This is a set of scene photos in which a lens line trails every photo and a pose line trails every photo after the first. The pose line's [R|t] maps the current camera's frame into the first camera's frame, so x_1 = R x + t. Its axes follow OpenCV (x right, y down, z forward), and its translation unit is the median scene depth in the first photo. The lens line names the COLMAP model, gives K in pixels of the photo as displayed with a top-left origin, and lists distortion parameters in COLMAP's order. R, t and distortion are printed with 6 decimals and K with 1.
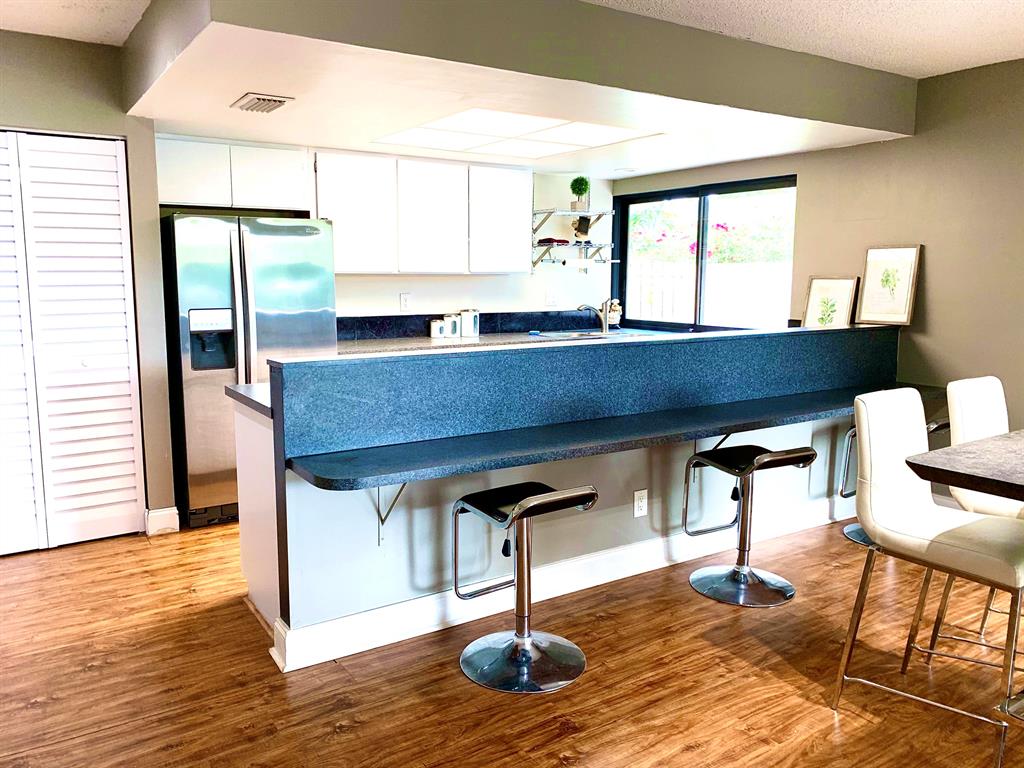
lens RADIAL K [[792.5, 0, 512.0], [0, 792.5, 384.0], [0, 0, 1]] dist [-0.003745, -0.001634]
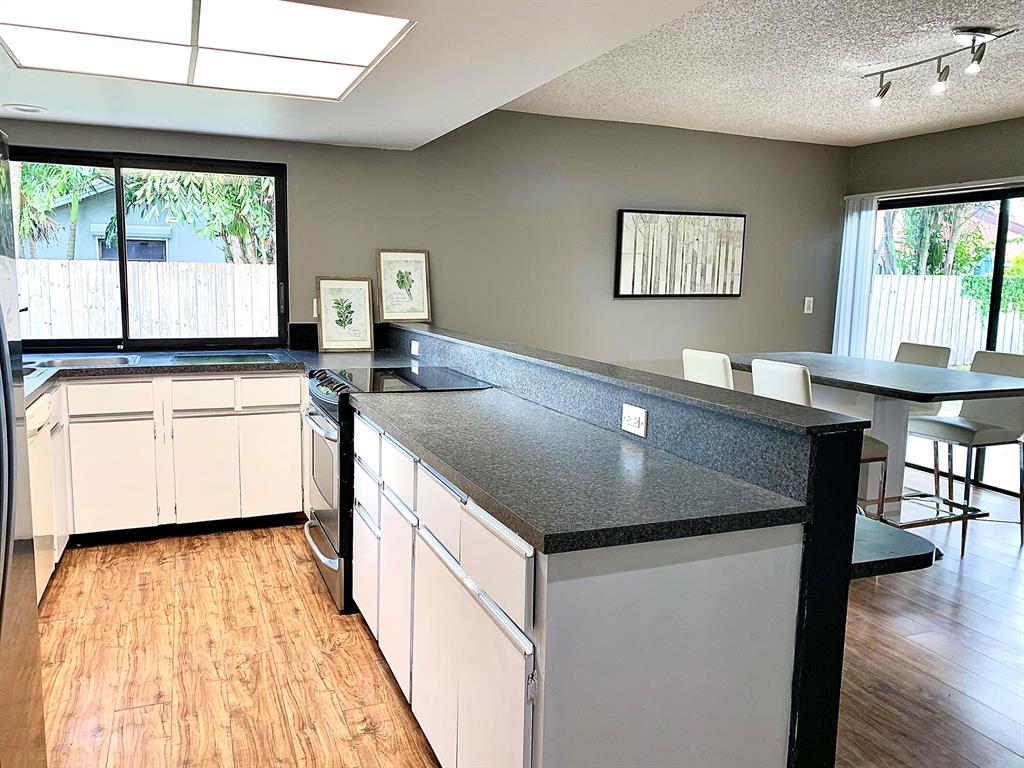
lens RADIAL K [[792.5, 0, 512.0], [0, 792.5, 384.0], [0, 0, 1]] dist [-0.003745, -0.001634]
pose [[0.192593, -0.134376, 0.972035, -0.422036], [0.118936, 0.986473, 0.112807, -0.073432], [-0.974044, 0.093884, 0.205970, 0.488865]]
